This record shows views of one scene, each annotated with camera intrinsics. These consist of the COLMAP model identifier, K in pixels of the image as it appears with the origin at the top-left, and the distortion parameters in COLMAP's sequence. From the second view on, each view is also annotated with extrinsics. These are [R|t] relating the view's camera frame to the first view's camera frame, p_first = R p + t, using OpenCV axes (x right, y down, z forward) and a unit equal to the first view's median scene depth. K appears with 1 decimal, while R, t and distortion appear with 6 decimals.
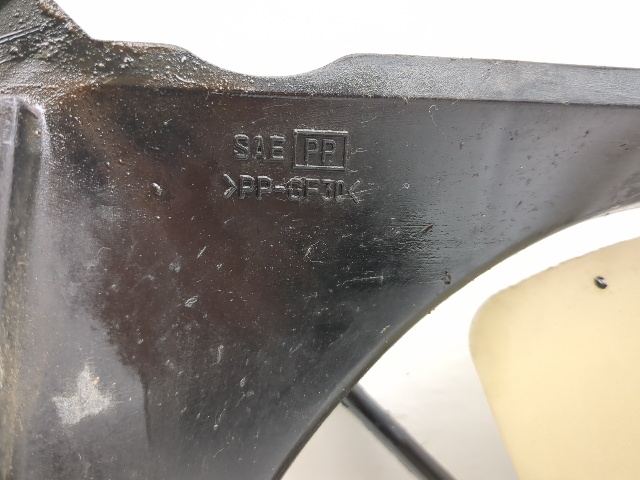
lens RADIAL K [[581.4, 0, 317.1], [0, 581.4, 237.6], [0, 0, 1]] dist [0.015778, -0.017396]
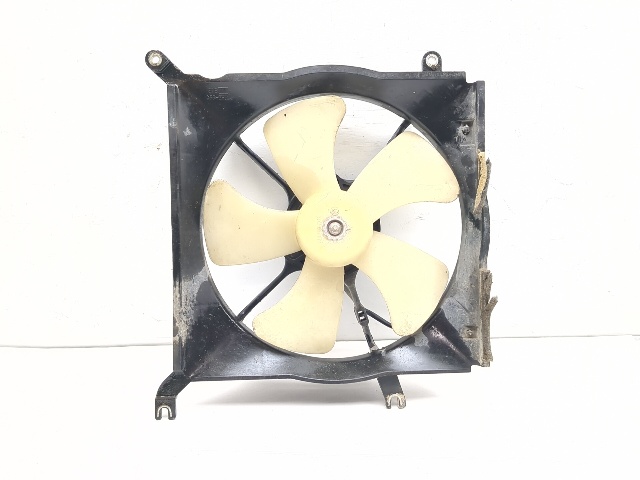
lens RADIAL K [[581.4, 0, 322.0], [0, 581.4, 243.4], [0, 0, 1]] dist [0.015778, -0.017396]
pose [[0.997310, -0.018683, -0.070875, 1.410656], [0.030672, 0.984611, 0.172049, 0.392819], [0.066570, -0.173760, 0.982535, -5.056348]]
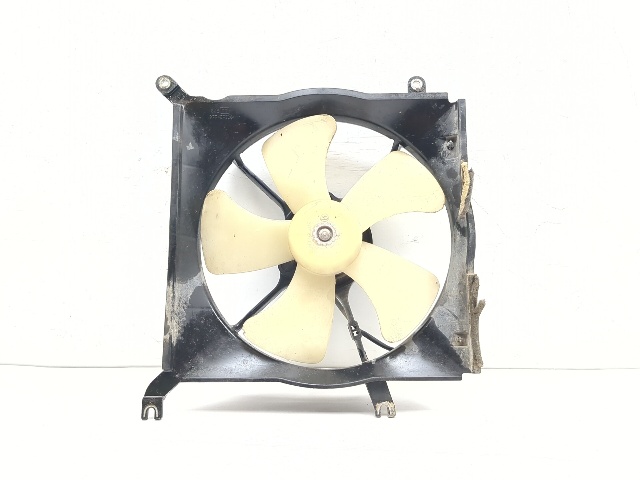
lens RADIAL K [[581.4, 0, 321.4], [0, 581.4, 238.4], [0, 0, 1]] dist [0.015778, -0.017396]
pose [[0.991860, -0.028693, -0.124055, 1.859085], [0.026522, 0.999466, -0.019110, 1.437184], [0.124537, 0.015665, 0.992091, -5.320305]]
